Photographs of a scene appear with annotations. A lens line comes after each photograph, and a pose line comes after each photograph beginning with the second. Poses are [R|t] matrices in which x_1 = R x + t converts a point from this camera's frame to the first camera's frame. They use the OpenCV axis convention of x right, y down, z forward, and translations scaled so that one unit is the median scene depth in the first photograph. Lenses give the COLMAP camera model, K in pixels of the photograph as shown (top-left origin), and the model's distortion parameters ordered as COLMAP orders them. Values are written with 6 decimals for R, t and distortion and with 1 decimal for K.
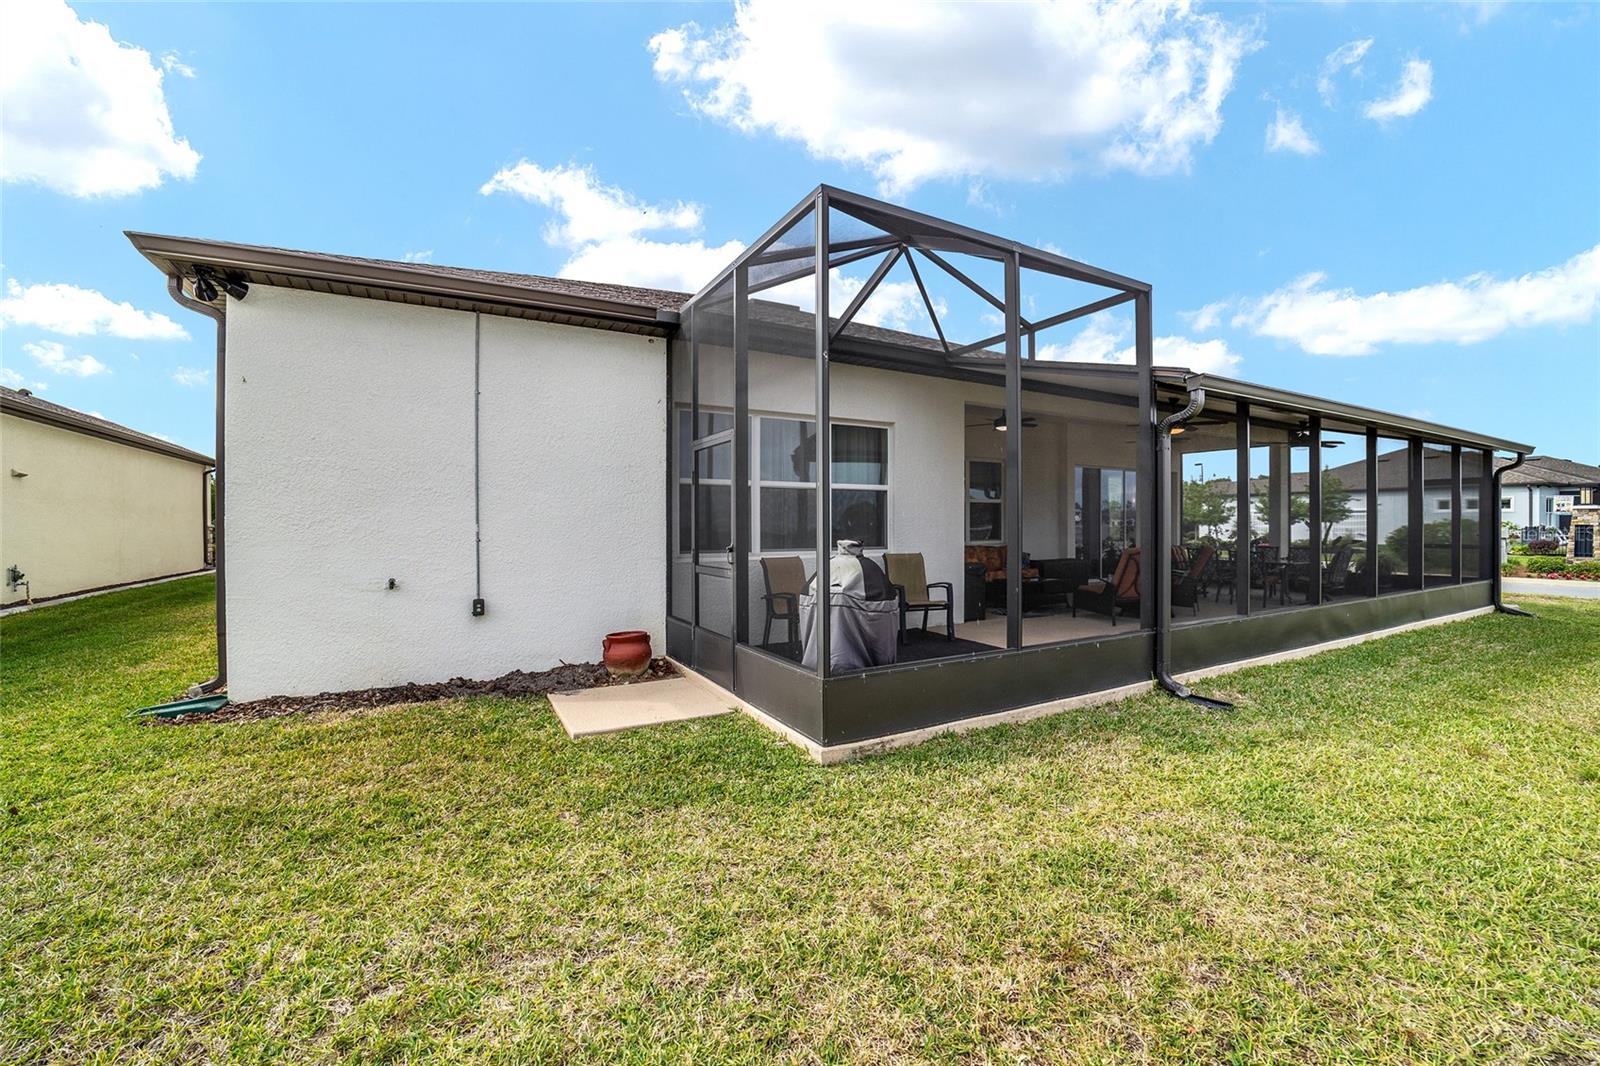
lens RADIAL K [[649.5, 0, 800.0], [0, 649.5, 533.0], [0, 0, 1]] dist [0.000029, -0.000045]
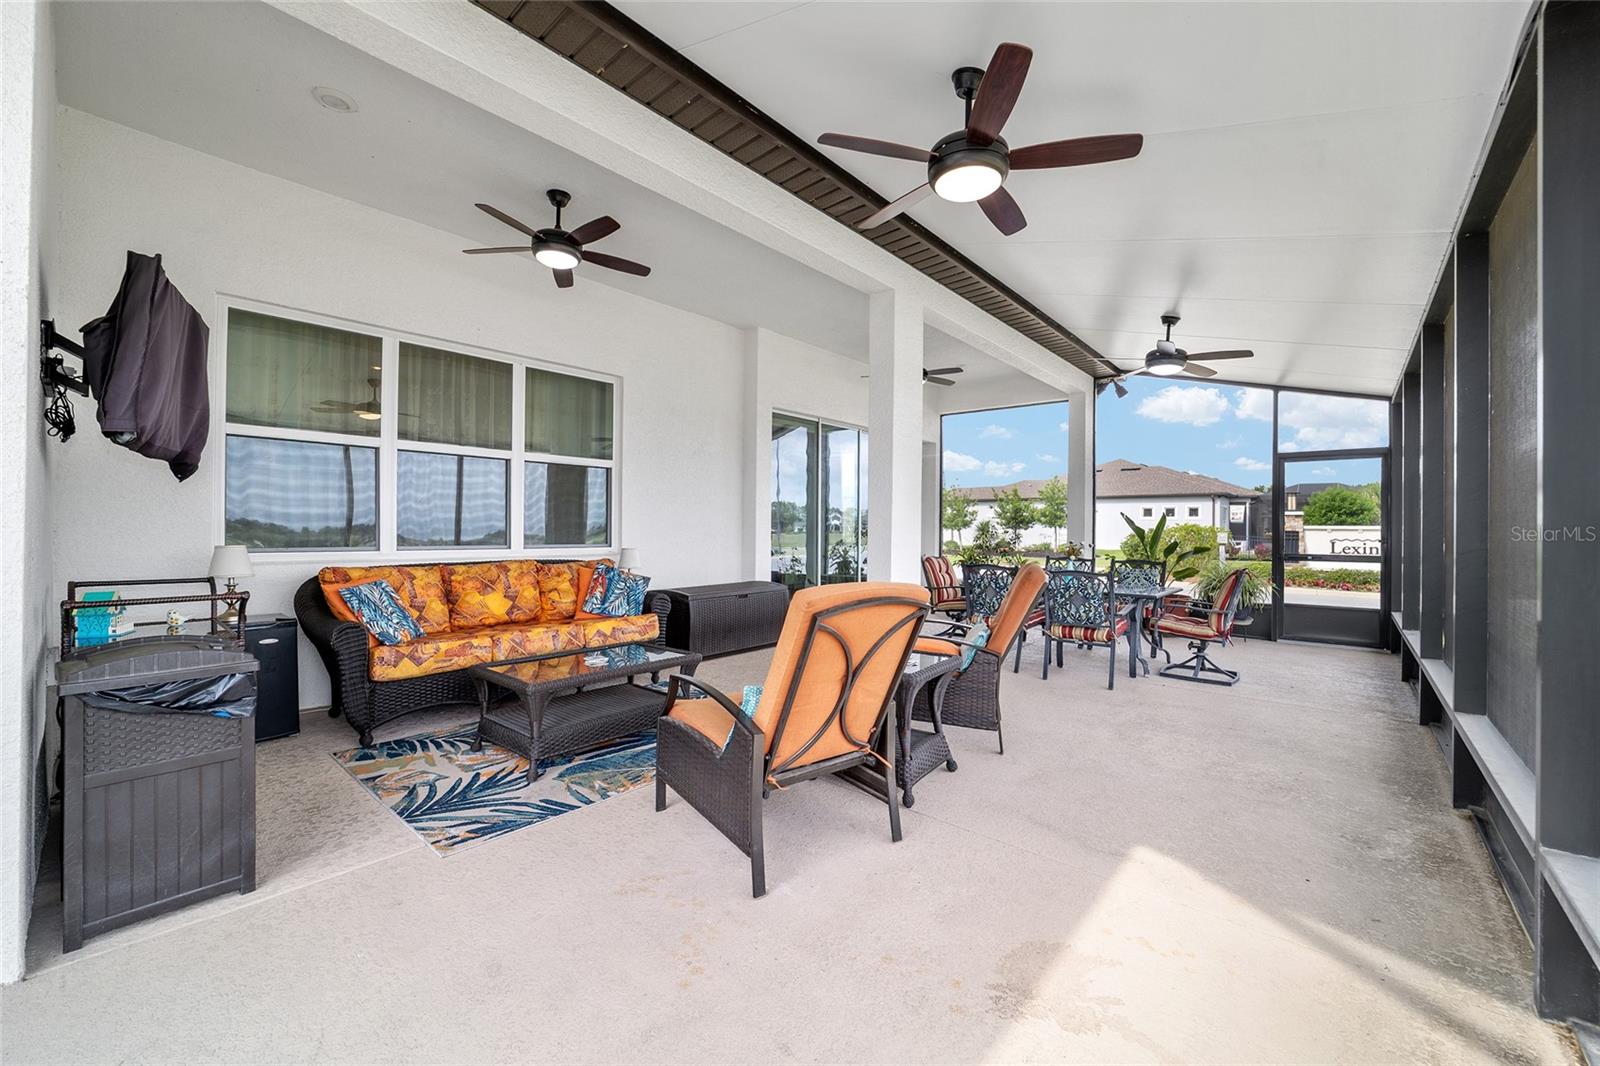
lens RADIAL K [[621.1, 0, 800.0], [0, 621.1, 533.0], [0, 0, 1]] dist [-0.000308, -0.000036]
pose [[0.945220, 0.010479, 0.326267, 0.192706], [-0.009016, 0.999941, -0.005997, 0.002235], [-0.326311, 0.002727, 0.945259, 0.353810]]
